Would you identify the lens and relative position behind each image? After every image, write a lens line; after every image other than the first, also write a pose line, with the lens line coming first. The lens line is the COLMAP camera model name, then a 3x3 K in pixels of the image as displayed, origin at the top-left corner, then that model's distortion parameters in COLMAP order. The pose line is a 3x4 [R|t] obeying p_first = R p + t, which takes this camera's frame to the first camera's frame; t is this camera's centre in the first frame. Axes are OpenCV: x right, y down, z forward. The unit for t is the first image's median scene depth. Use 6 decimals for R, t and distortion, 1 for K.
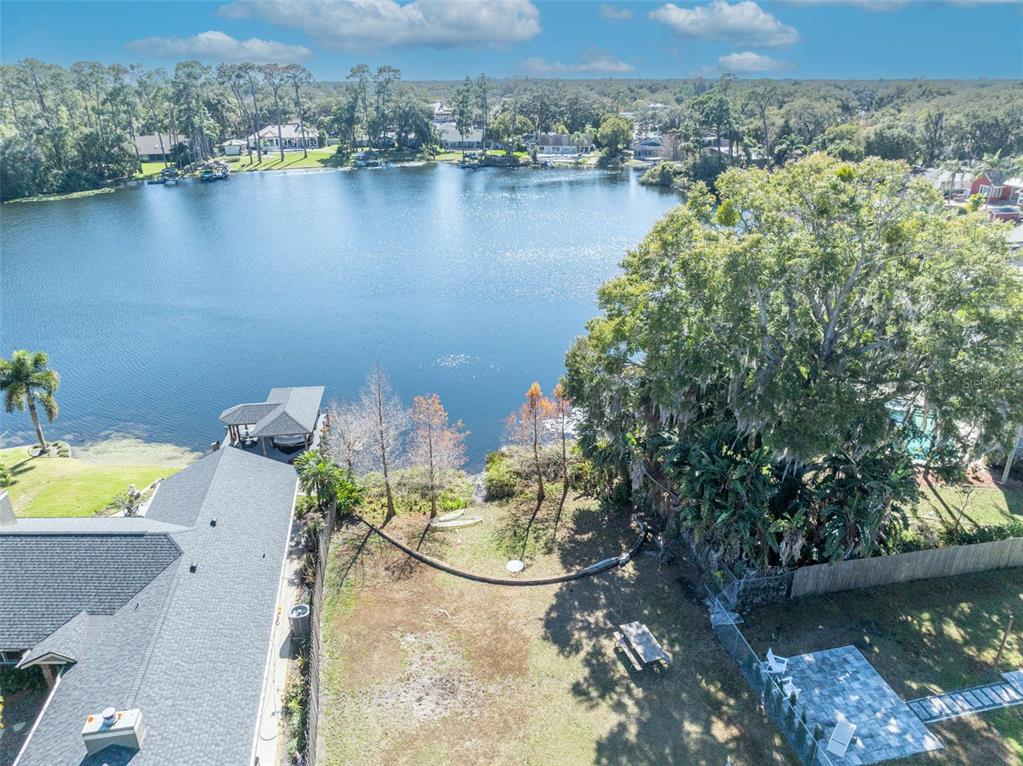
lens RADIAL K [[717.7, 0, 511.5], [0, 717.7, 383.0], [0, 0, 1]] dist [-0.042283, 0.012710]
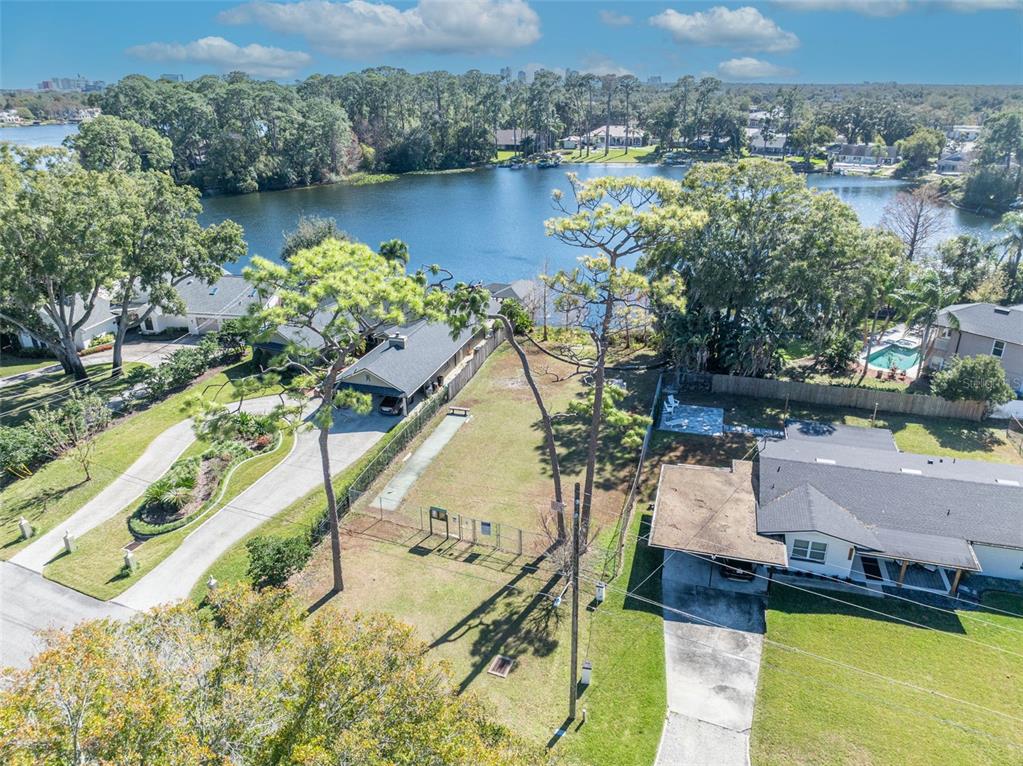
lens RADIAL K [[717.7, 0, 511.5], [0, 717.7, 383.0], [0, 0, 1]] dist [-0.042283, 0.012710]
pose [[0.891005, 0.177755, -0.417749, 0.110330], [-0.177911, 0.983276, 0.038927, 0.046801], [0.417682, 0.039638, 0.907728, -0.145752]]
